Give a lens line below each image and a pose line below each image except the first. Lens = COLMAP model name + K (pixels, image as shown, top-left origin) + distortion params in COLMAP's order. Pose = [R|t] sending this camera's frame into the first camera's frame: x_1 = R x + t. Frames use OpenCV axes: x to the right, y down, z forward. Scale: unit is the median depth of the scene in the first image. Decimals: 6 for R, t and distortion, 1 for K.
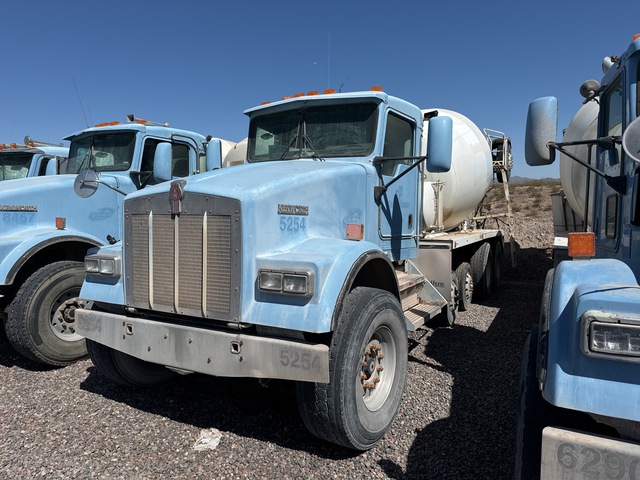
lens RADIAL K [[447.1, 0, 314.4], [0, 447.1, 236.9], [0, 0, 1]] dist [0.049078, -0.007419]
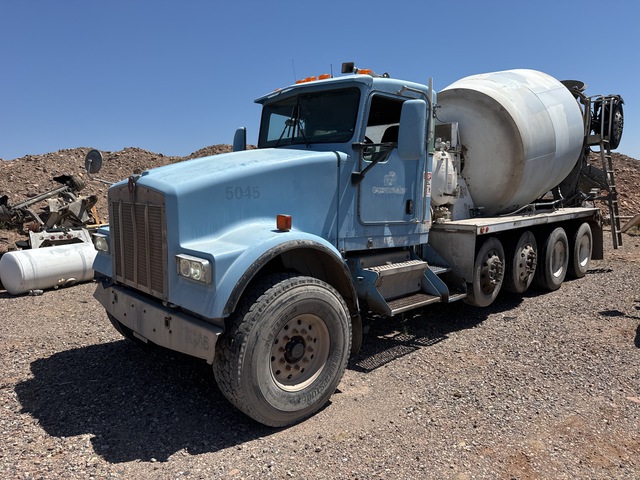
lens RADIAL K [[447.1, 0, 329.2], [0, 447.1, 233.5], [0, 0, 1]] dist [0.049078, -0.007419]
pose [[0.963716, 0.030688, -0.265161, 0.347877], [-0.014495, 0.997920, 0.062811, -0.038969], [0.266537, -0.056688, 0.962156, 0.016764]]
